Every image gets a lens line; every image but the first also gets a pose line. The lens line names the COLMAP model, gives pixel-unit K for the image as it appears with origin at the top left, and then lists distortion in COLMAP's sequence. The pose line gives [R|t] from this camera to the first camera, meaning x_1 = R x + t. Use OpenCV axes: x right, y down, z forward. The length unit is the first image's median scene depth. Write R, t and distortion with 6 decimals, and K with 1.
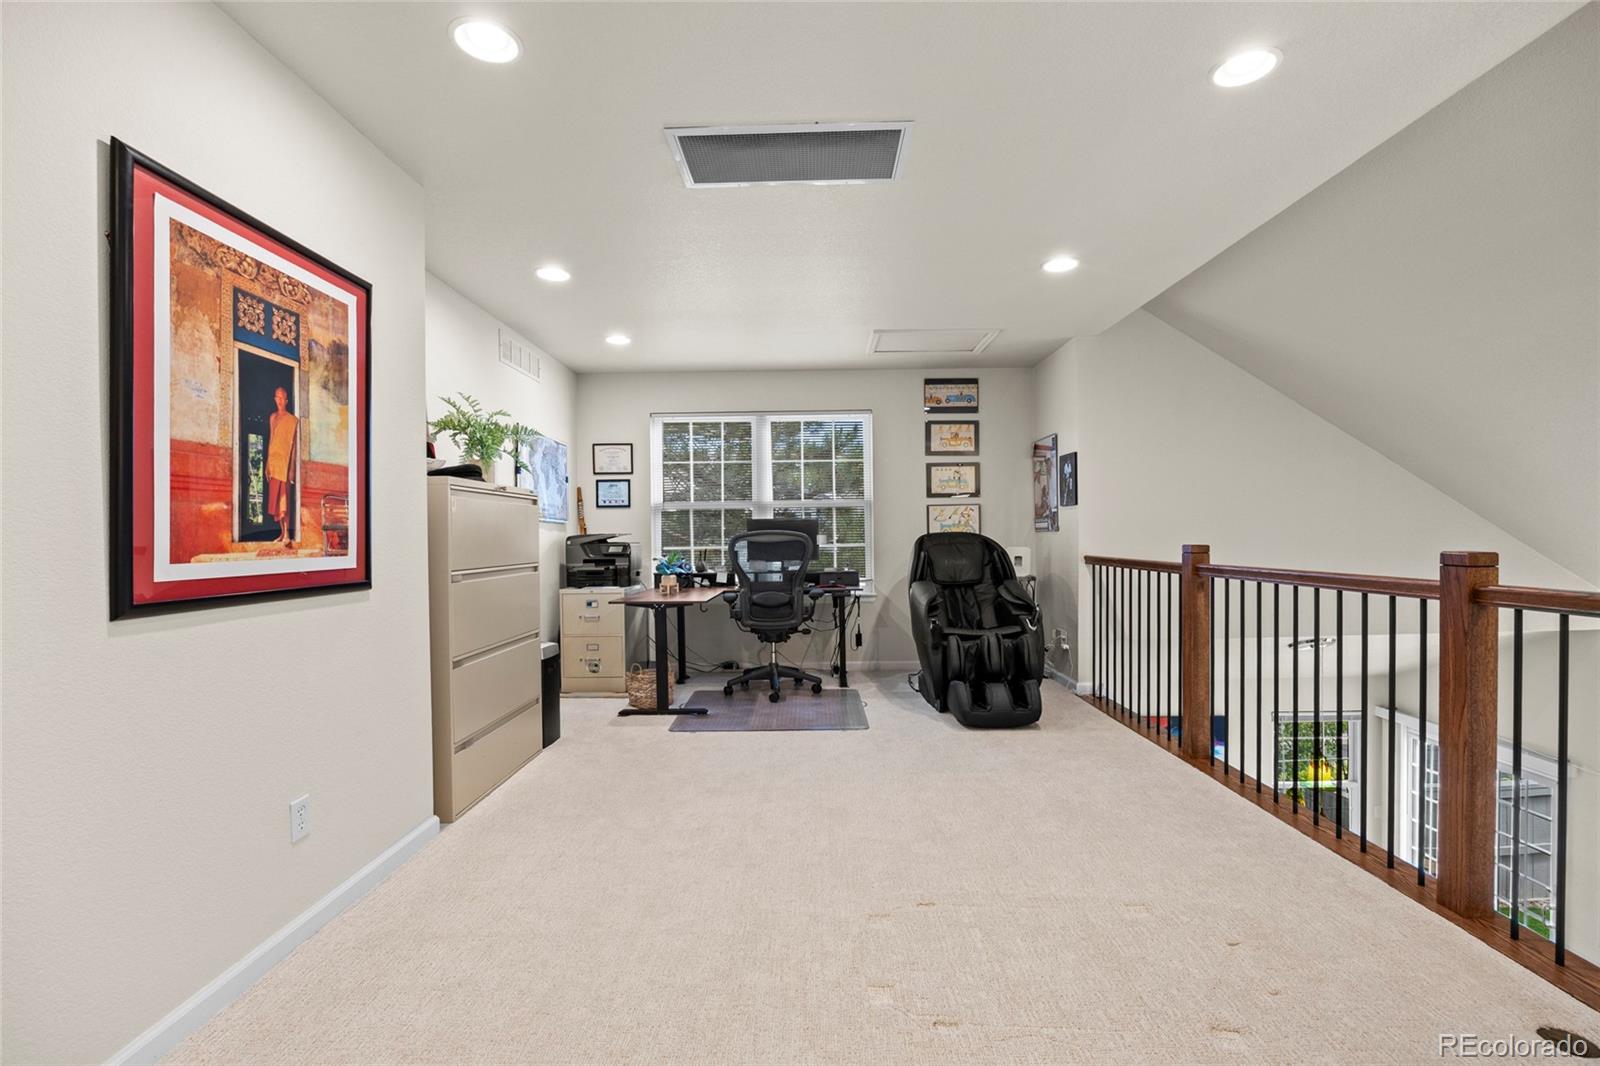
lens RADIAL K [[716.9, 0, 798.8], [0, 716.9, 525.0], [0, 0, 1]] dist [-0.001384, -0.000095]
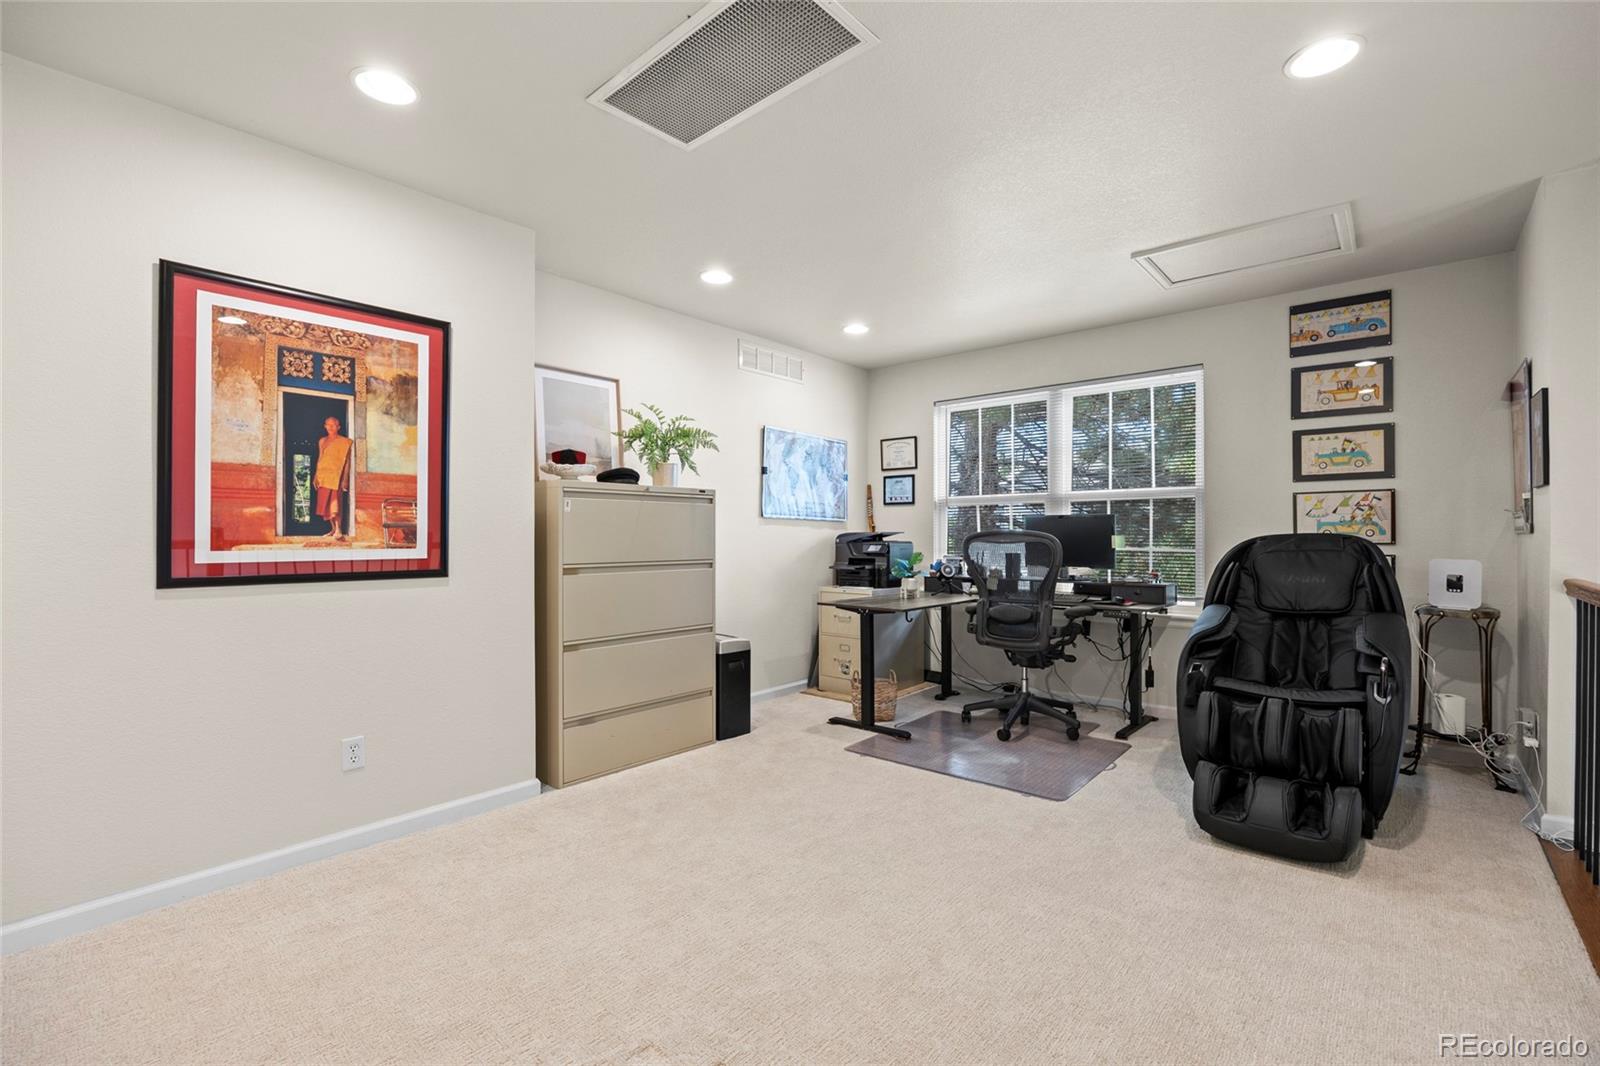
lens RADIAL K [[705.2, 0, 804.3], [0, 705.2, 521.2], [0, 0, 1]] dist [-0.012176, 0.000606]
pose [[0.762476, -0.001919, -0.647013, 0.687487], [0.000583, 0.999997, -0.002279, -0.000402], [0.647016, 0.001361, 0.762475, 0.539476]]
